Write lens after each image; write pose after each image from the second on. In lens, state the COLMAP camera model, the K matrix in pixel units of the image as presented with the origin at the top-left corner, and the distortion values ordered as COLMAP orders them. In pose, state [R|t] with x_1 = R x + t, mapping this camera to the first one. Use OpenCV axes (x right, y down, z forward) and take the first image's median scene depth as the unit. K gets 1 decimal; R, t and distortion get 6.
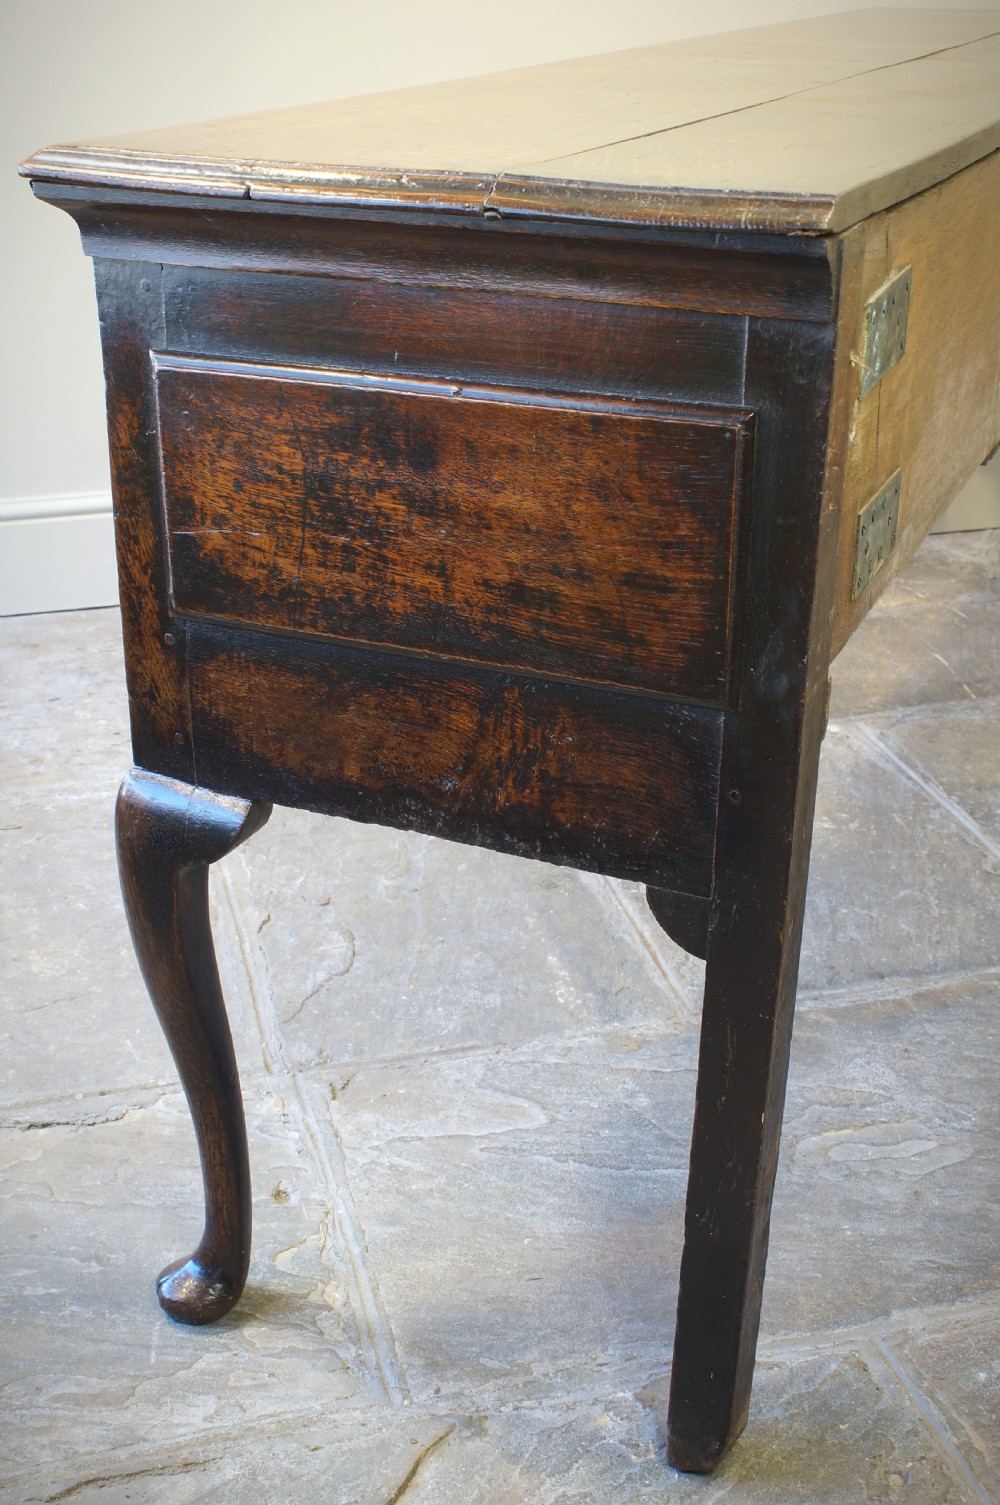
lens RADIAL K [[1844.1, 0, 500.0], [0, 1844.1, 752.5], [0, 0, 1]] dist [-0.091933, 0.041998]
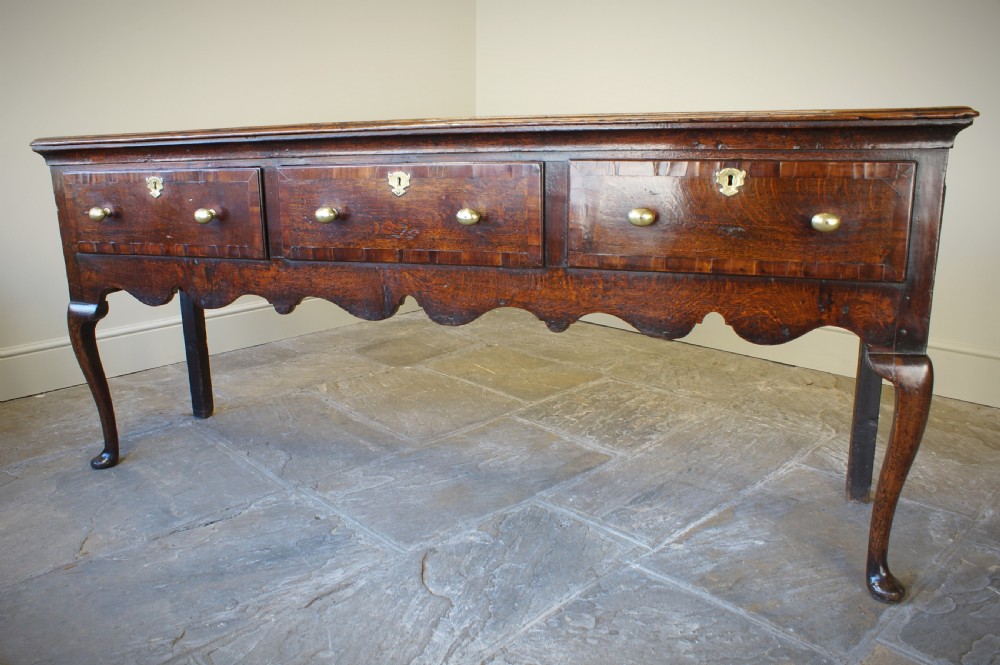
lens RADIAL K [[775.1, 0, 492.8], [0, 775.1, 340.4], [0, 0, 1]] dist [-0.152975, 0.129953]
pose [[0.878423, -0.142302, 0.456206, -0.323762], [0.218555, 0.968578, -0.118705, 0.156295], [-0.424979, 0.203980, 0.881922, -0.134851]]
